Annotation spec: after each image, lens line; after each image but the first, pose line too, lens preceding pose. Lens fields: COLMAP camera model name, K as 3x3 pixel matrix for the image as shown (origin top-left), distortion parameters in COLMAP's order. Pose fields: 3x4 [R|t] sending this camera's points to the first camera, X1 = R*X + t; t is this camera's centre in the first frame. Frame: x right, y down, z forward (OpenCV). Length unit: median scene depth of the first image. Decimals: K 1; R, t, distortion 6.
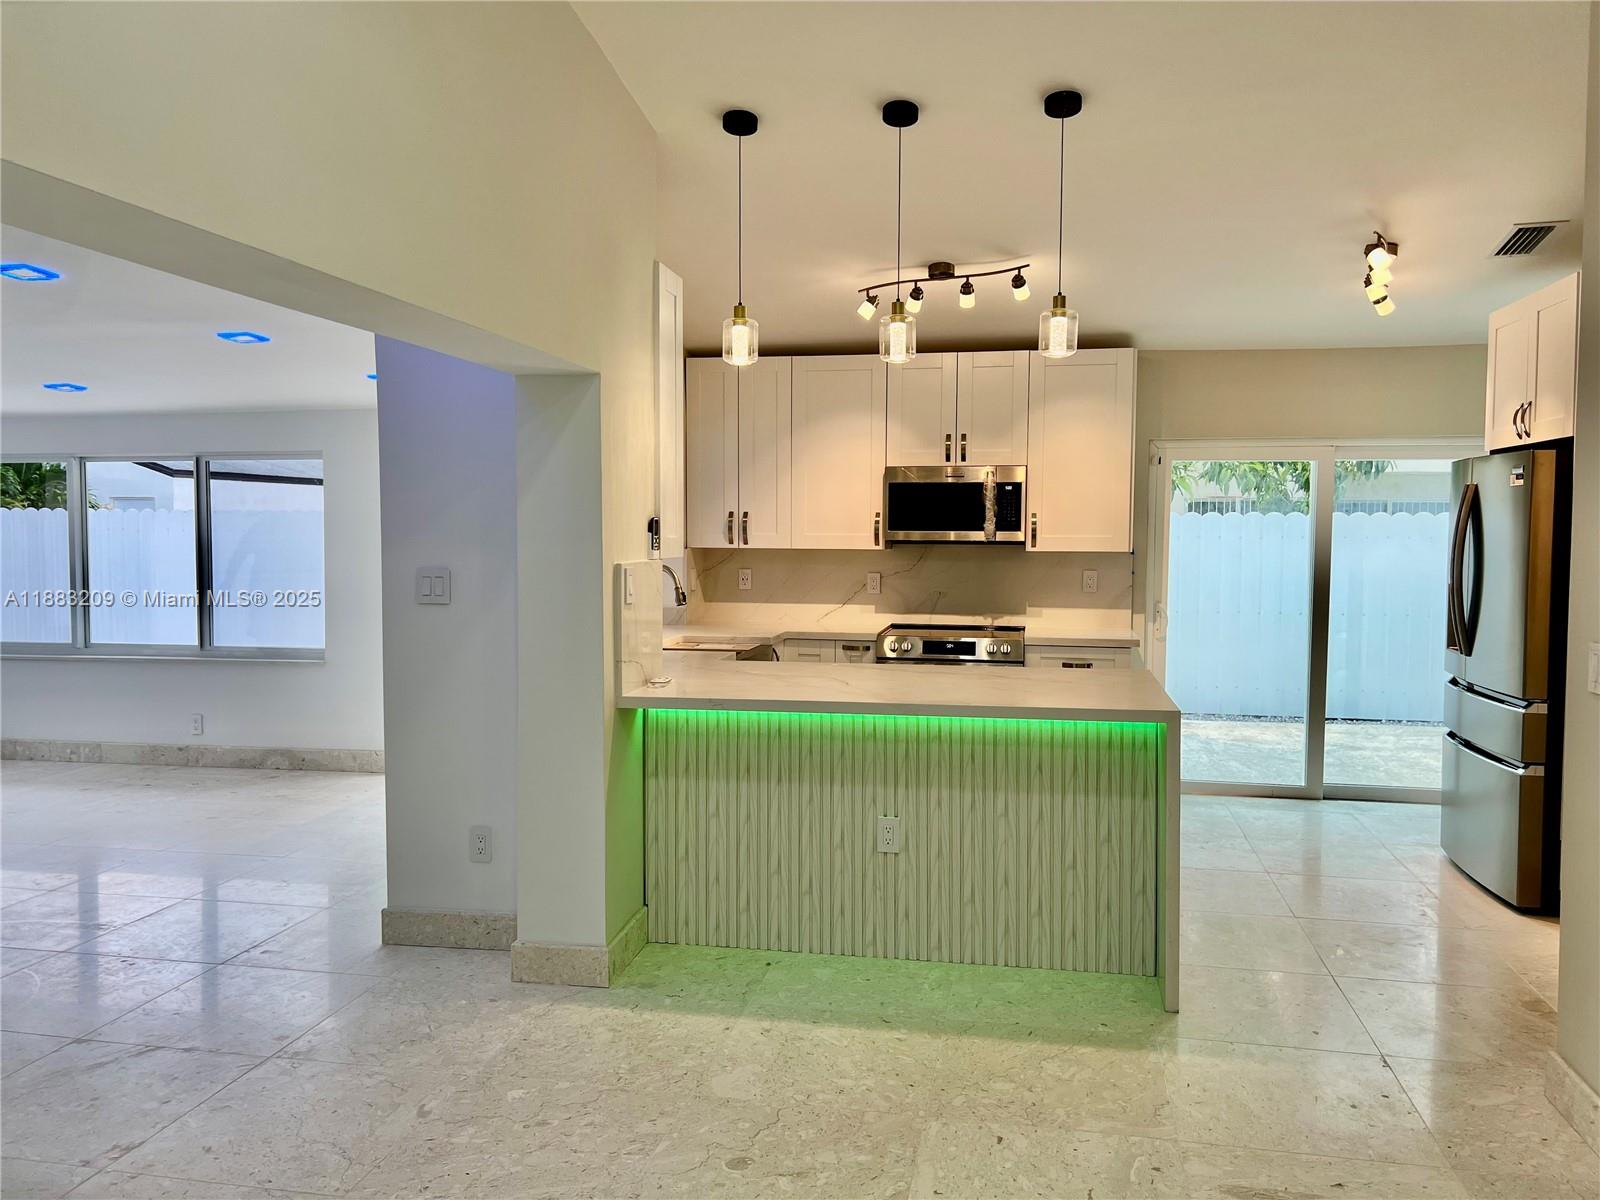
lens RADIAL K [[1208.7, 0, 812.7], [0, 1208.7, 584.6], [0, 0, 1]] dist [0.060937, -0.068829]
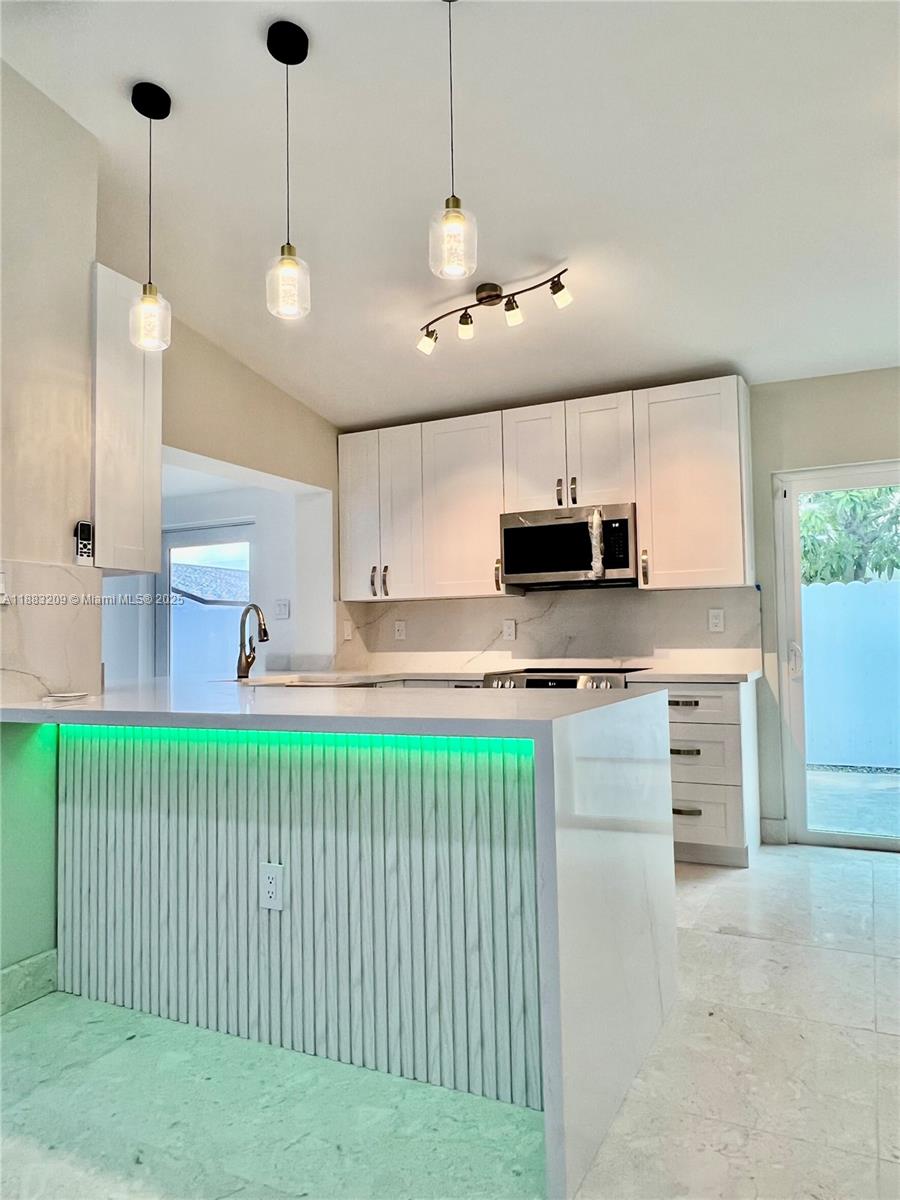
lens RADIAL K [[820.7, 0, 447.0], [0, 820.7, 601.3], [0, 0, 1]] dist [-0.006397, 0.000633]
pose [[0.960711, -0.033840, -0.275479, 0.248364], [0.006694, 0.995076, -0.098889, 0.056051], [0.277469, 0.093160, 0.956207, 0.376555]]
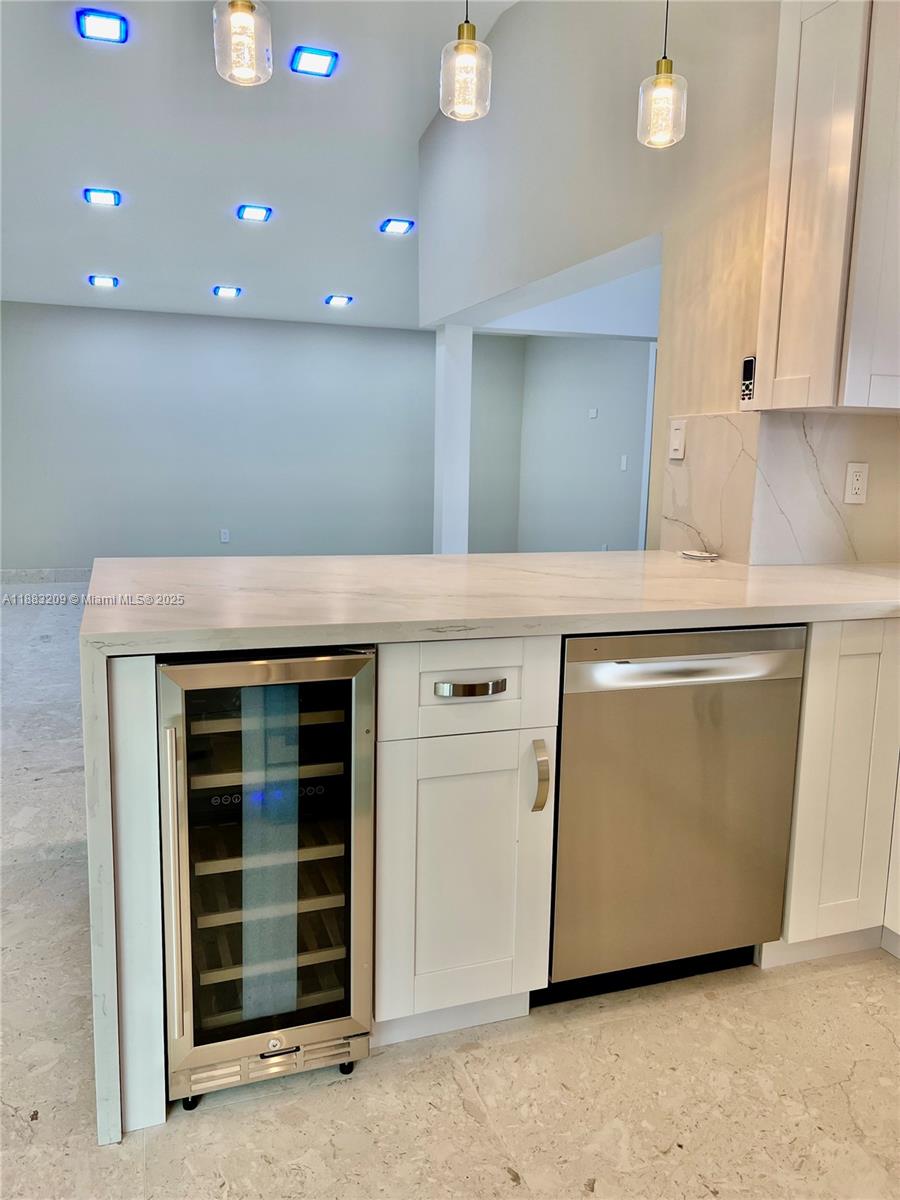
lens RADIAL K [[906.5, 0, 451.1], [0, 906.5, 602.2], [0, 0, 1]] dist [0.060937, -0.068829]
pose [[-0.860566, 0.060335, -0.505753, 0.280107], [-0.048618, 0.978695, 0.199482, -0.006759], [0.507014, 0.196256, -0.839298, 1.140438]]
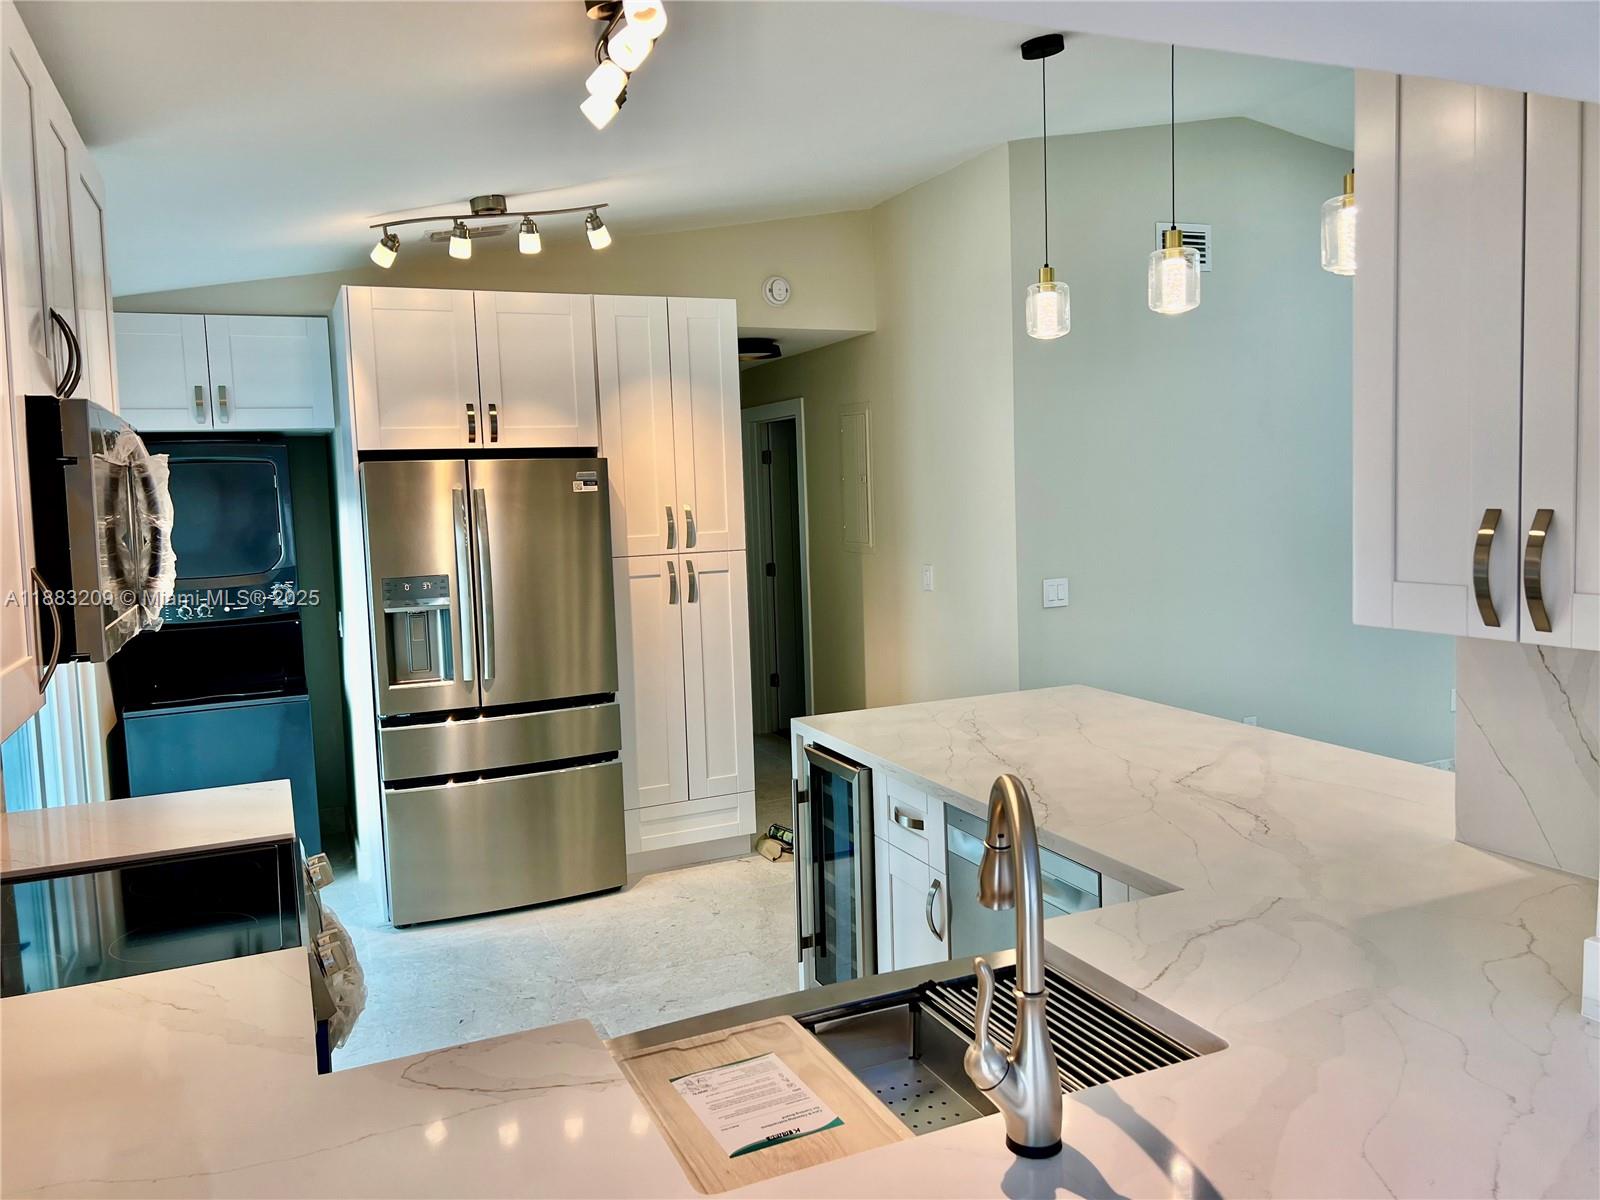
lens RADIAL K [[1208.7, 0, 812.7], [0, 1208.7, 584.6], [0, 0, 1]] dist [0.060937, -0.068829]
pose [[-0.570709, -0.043095, 0.820021, -0.323041], [0.078110, 0.991245, 0.106456, -0.088621], [-0.817429, 0.124807, -0.562346, 1.224656]]
